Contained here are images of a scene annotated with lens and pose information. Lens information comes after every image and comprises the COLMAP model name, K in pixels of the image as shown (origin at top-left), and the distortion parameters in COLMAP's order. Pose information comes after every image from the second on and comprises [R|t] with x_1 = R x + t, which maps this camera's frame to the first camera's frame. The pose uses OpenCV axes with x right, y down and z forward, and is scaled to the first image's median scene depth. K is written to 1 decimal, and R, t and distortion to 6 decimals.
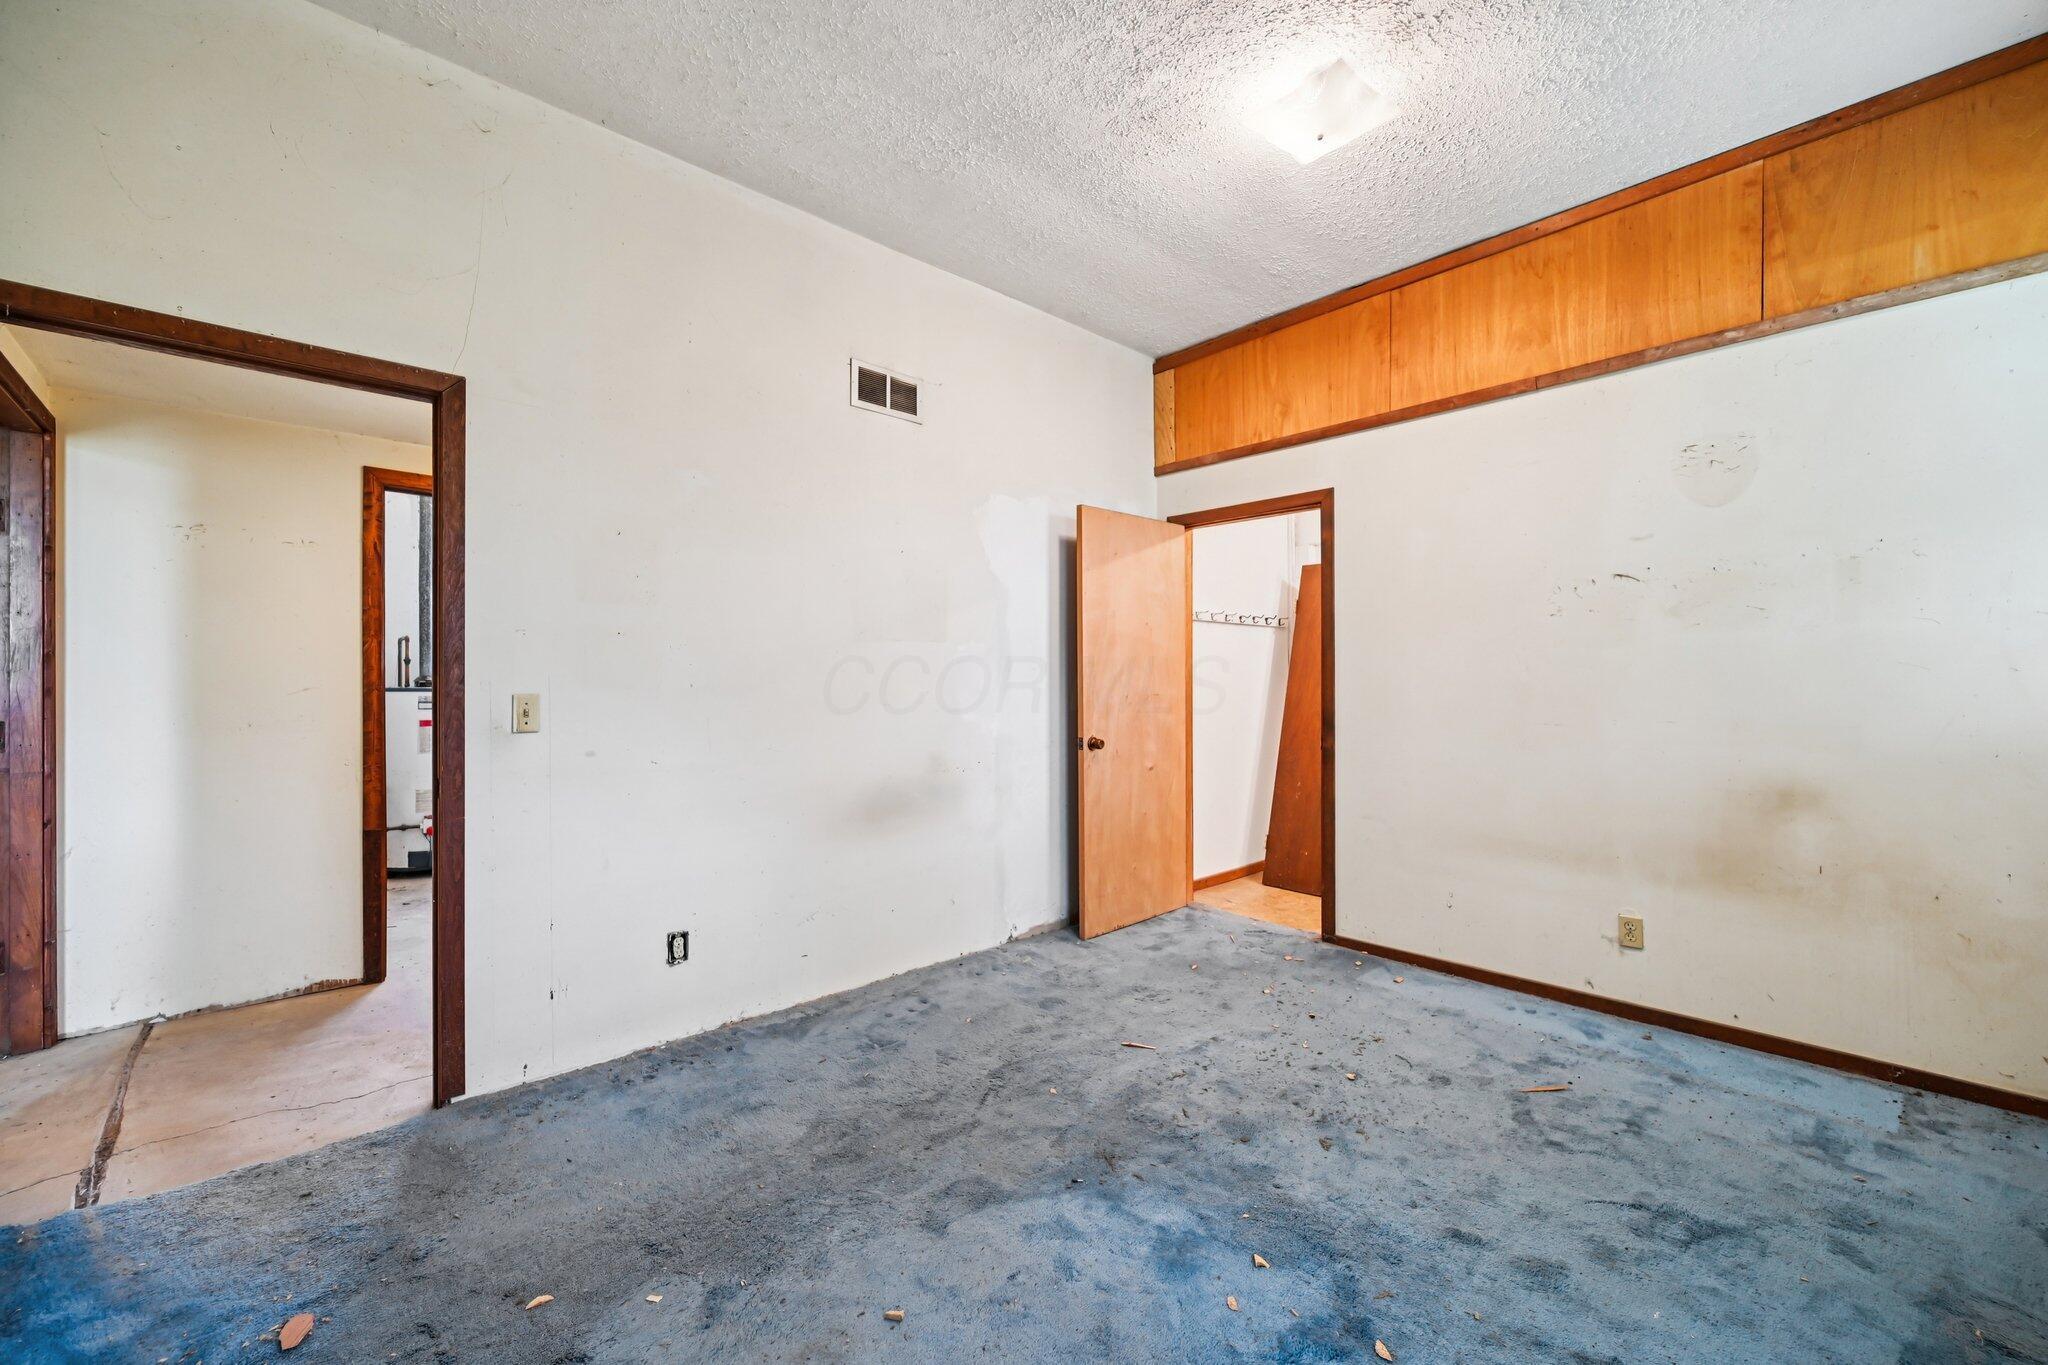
lens RADIAL K [[818.5, 0, 1028.9], [0, 818.5, 681.1], [0, 0, 1]] dist [-0.000732, -0.000132]
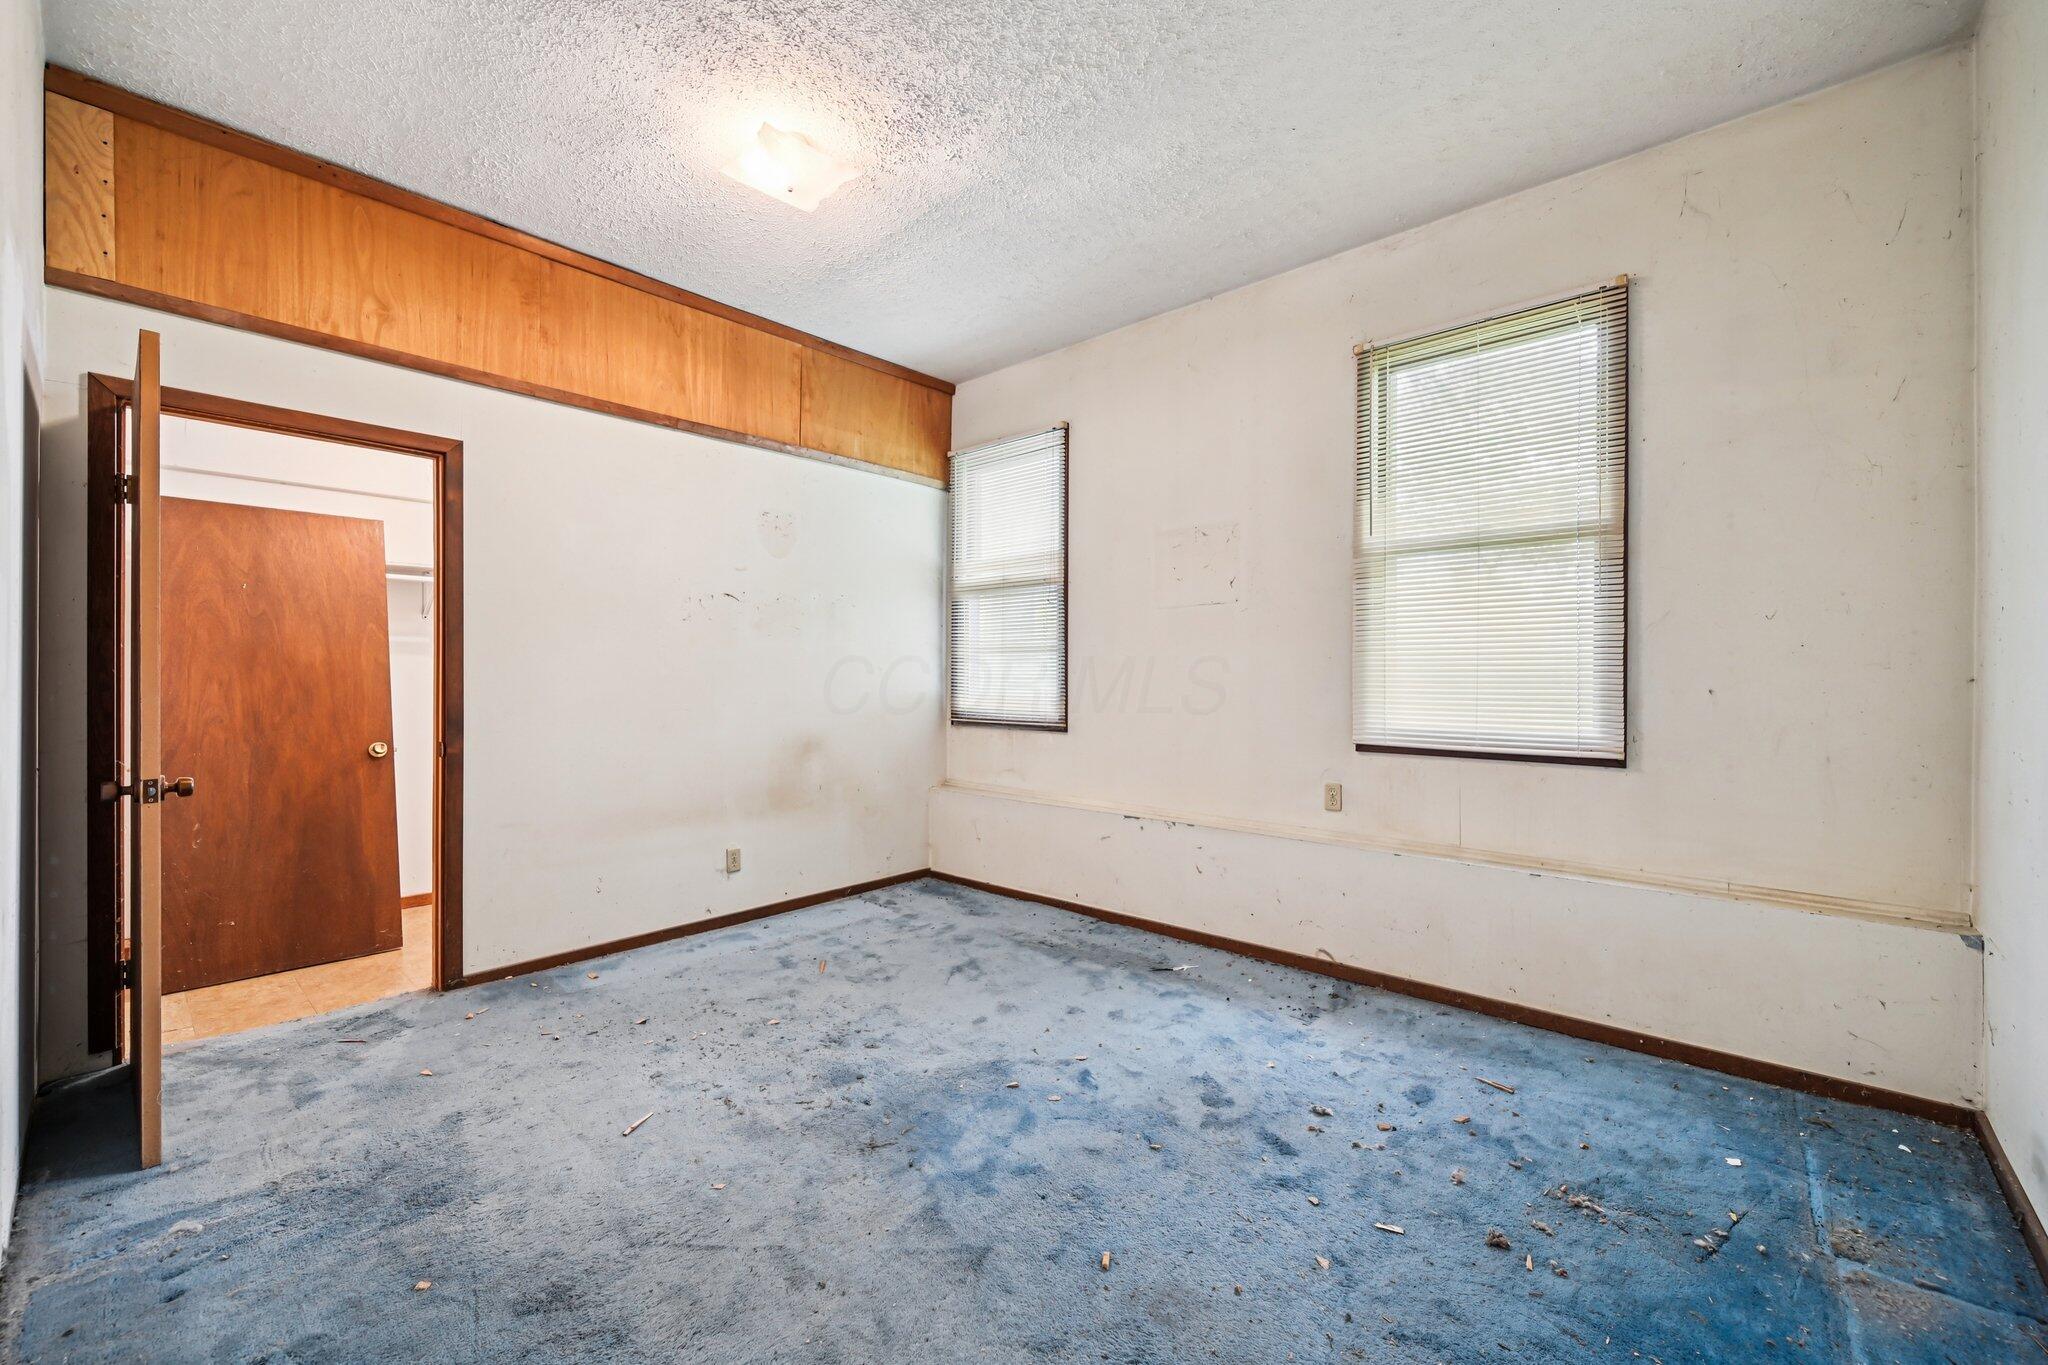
lens RADIAL K [[818.5, 0, 1028.2], [0, 818.5, 675.8], [0, 0, 1]] dist [-0.000732, -0.000132]
pose [[-0.084588, -0.000742, 0.996416, -0.660664], [-0.002408, 0.999997, 0.000540, 0.001069], [-0.996413, -0.002354, -0.084590, 0.642191]]
